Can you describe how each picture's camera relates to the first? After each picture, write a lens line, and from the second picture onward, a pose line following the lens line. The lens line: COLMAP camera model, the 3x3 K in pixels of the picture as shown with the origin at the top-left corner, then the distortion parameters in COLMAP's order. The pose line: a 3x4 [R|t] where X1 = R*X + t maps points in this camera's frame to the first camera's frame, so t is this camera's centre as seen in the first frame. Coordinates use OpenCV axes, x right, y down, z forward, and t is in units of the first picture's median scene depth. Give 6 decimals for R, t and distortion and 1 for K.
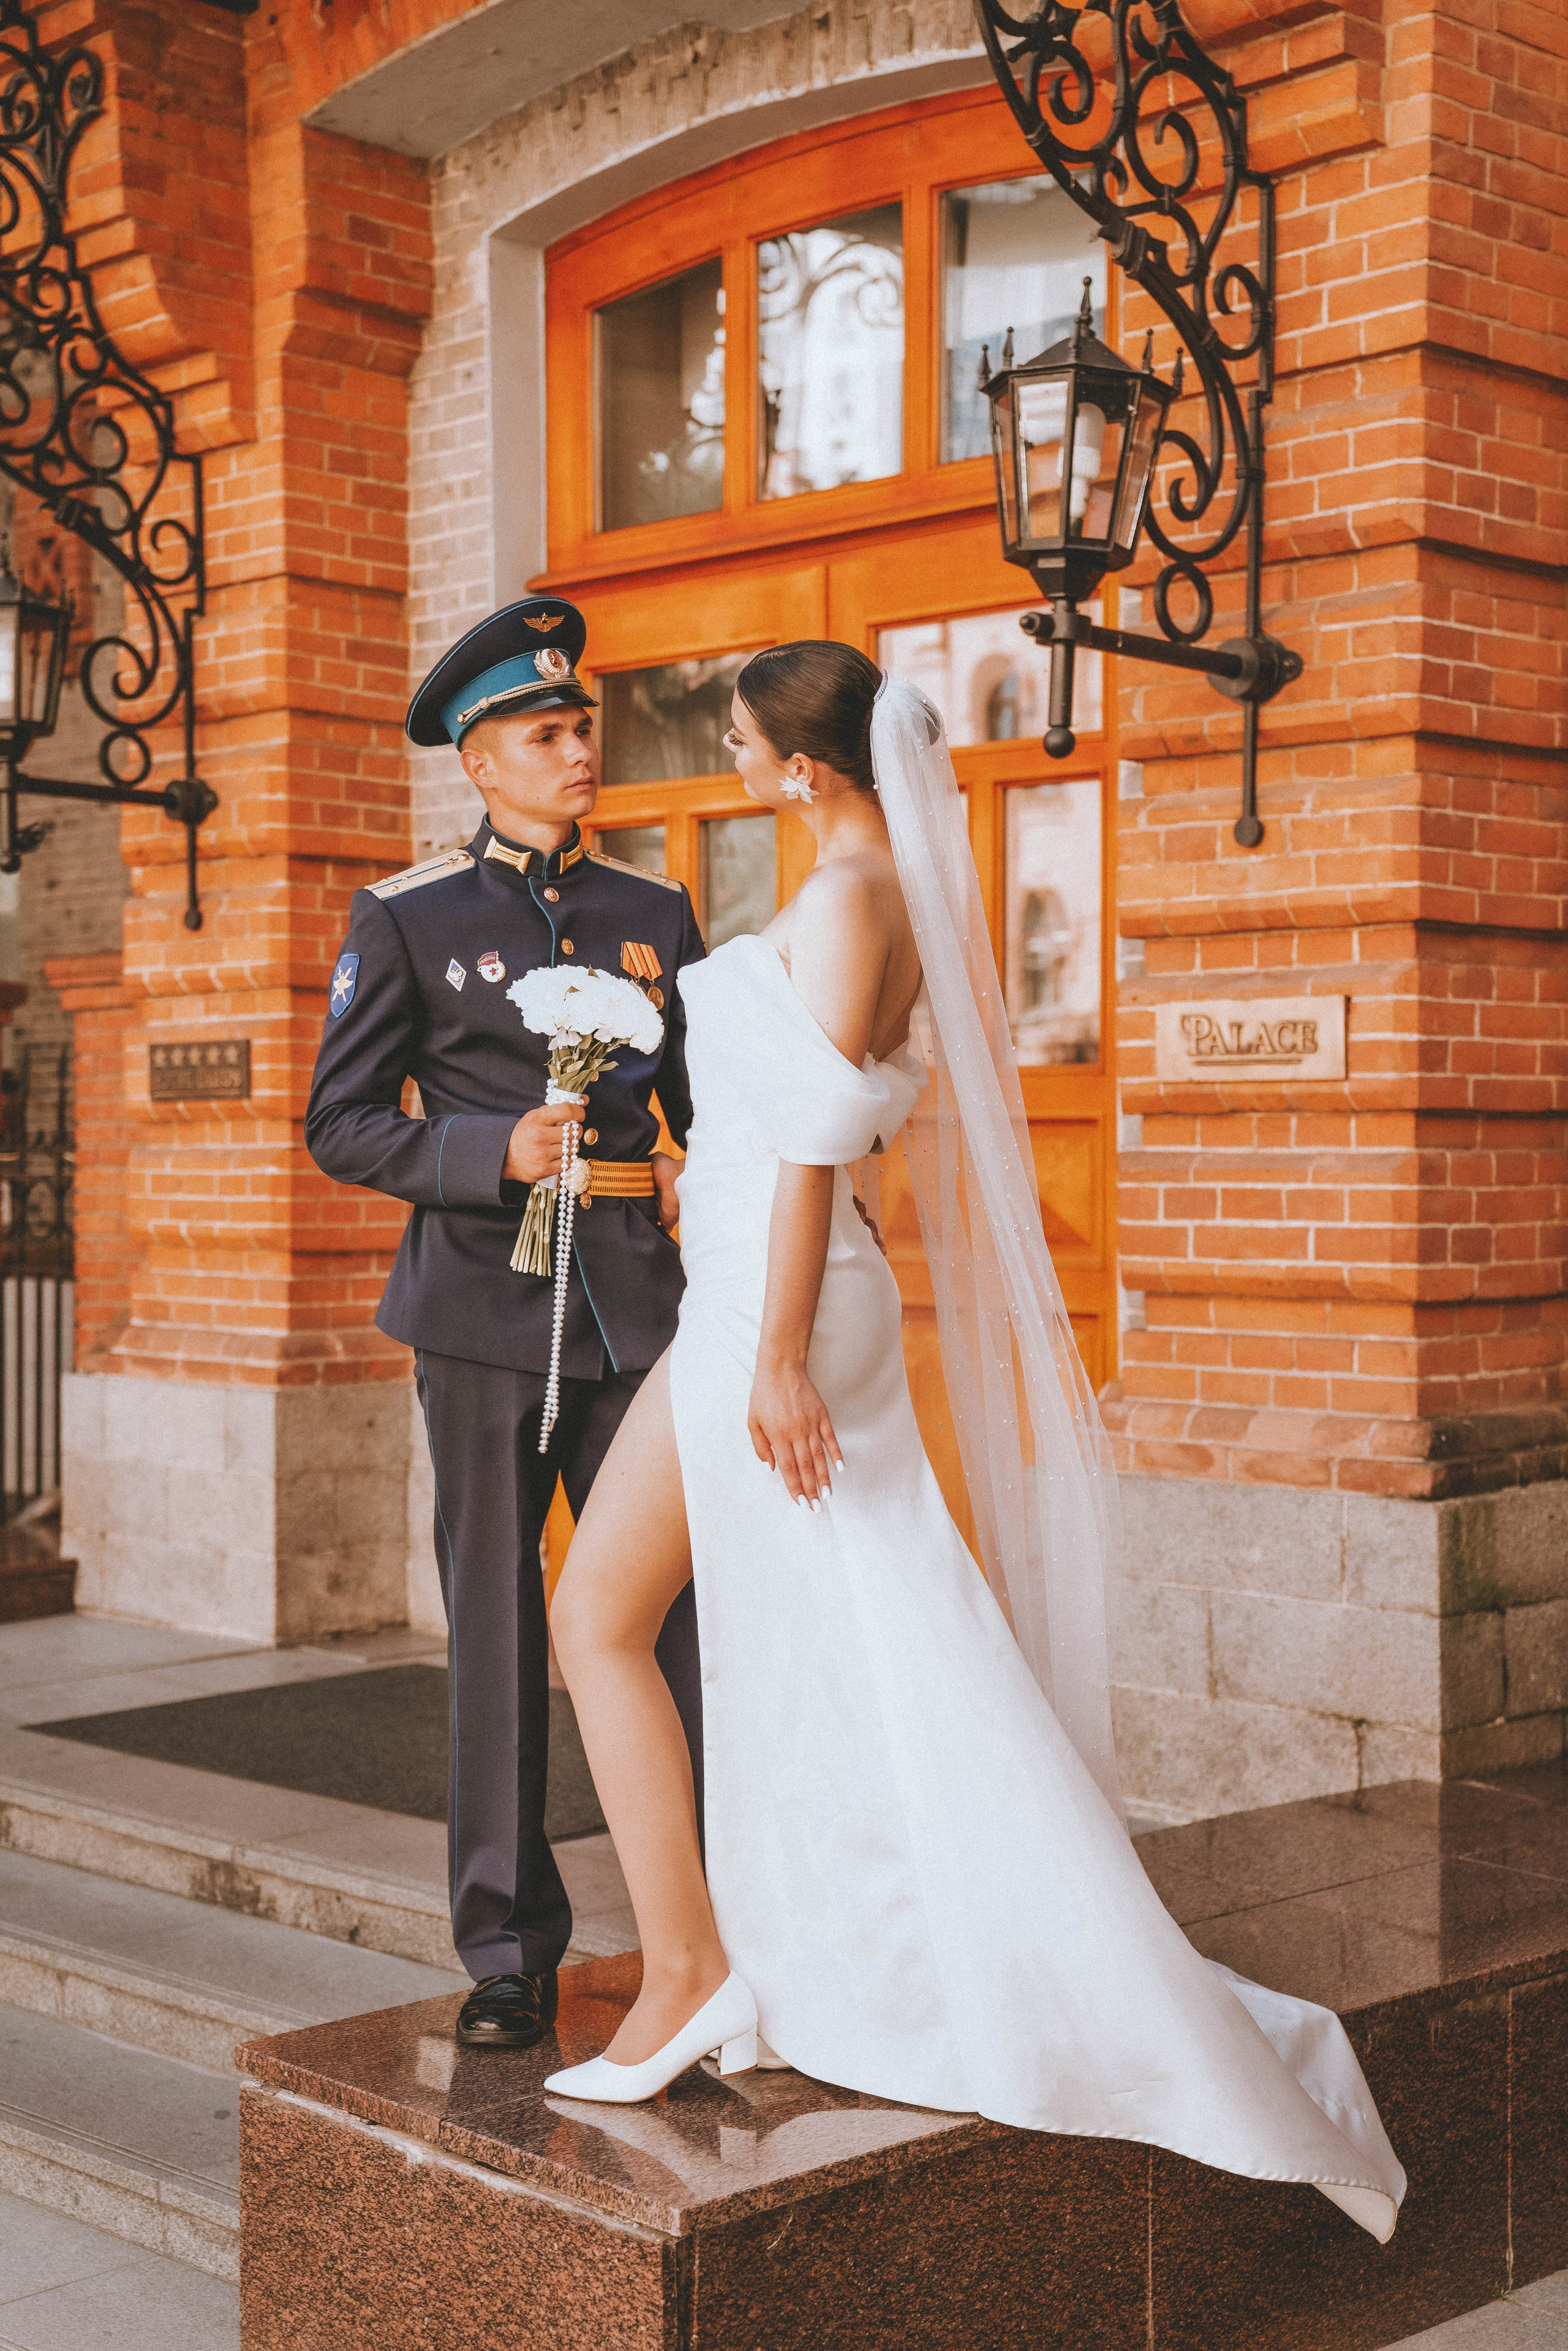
lens RADIAL K [[3270.8, 0, 784.7], [0, 3270.8, 1162.8], [0, 0, 1]] dist [0.119258, 0.419821]
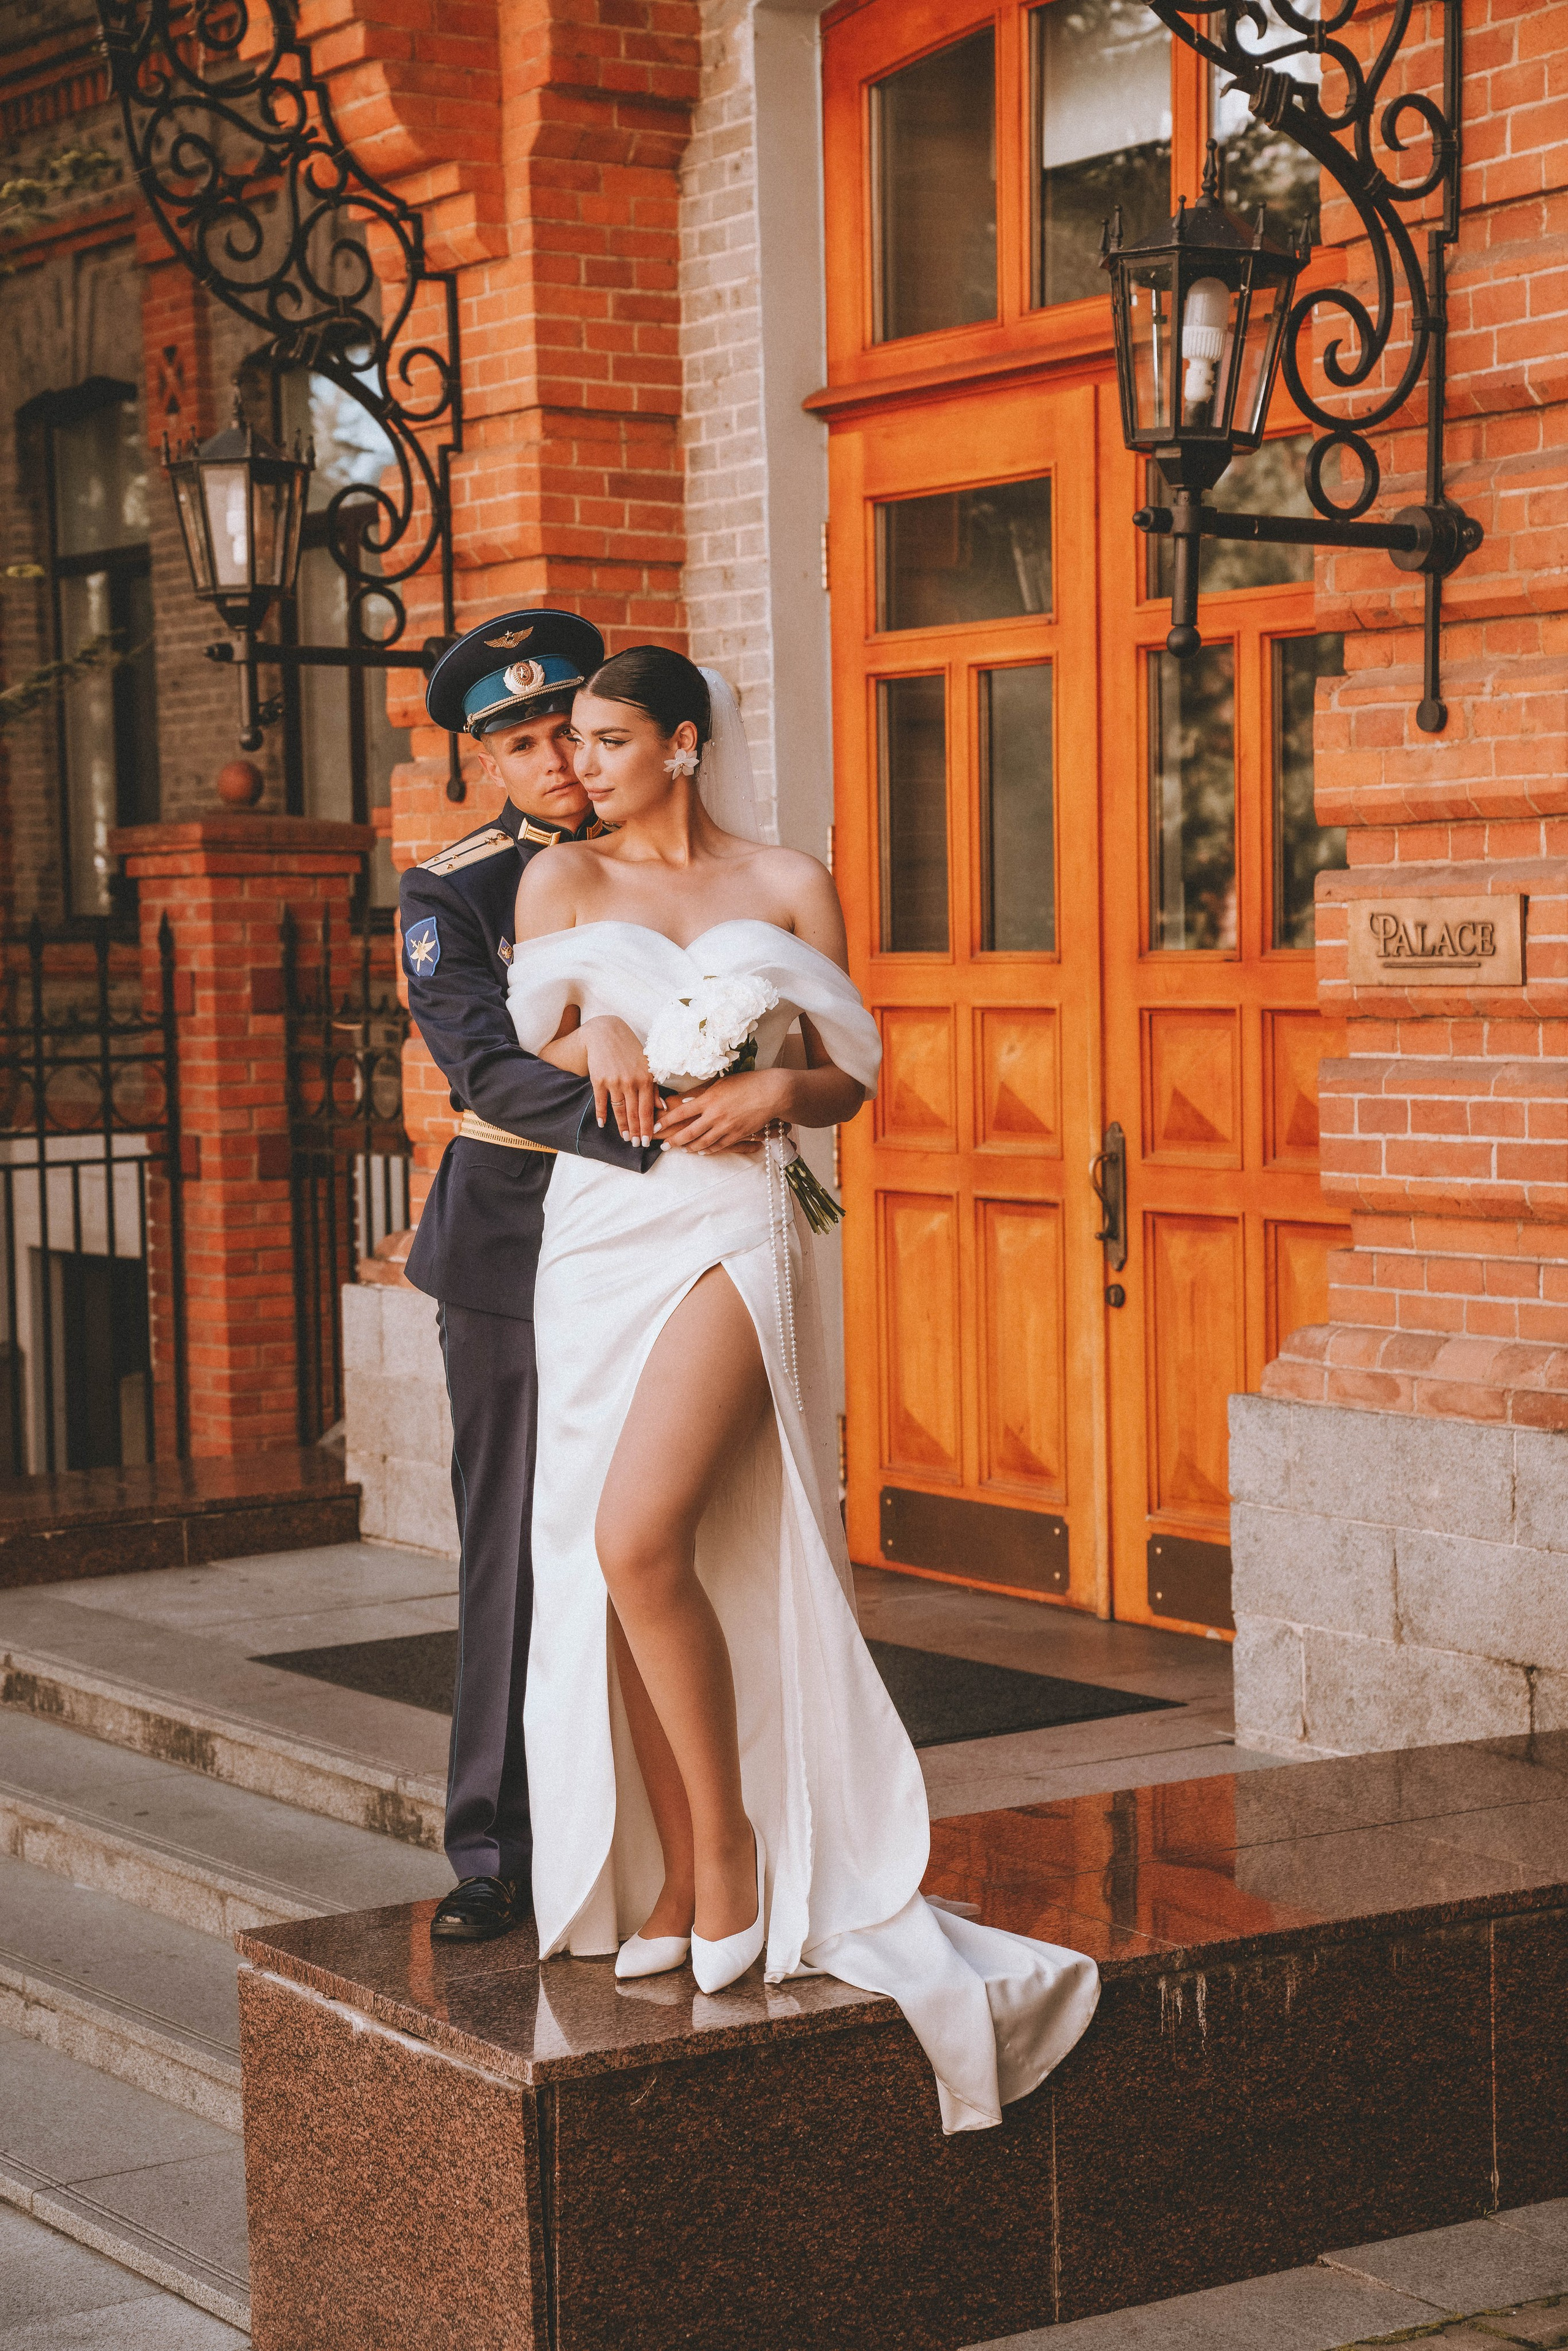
lens RADIAL K [[4442.5, 0, 784.0], [0, 4442.5, 1175.5], [0, 0, 1]] dist [0.289840, 0.564689]
pose [[0.981045, -0.008802, -0.193578, 0.205984], [0.019007, 0.998522, 0.050923, -0.039248], [0.192844, -0.053638, 0.979762, -0.281712]]
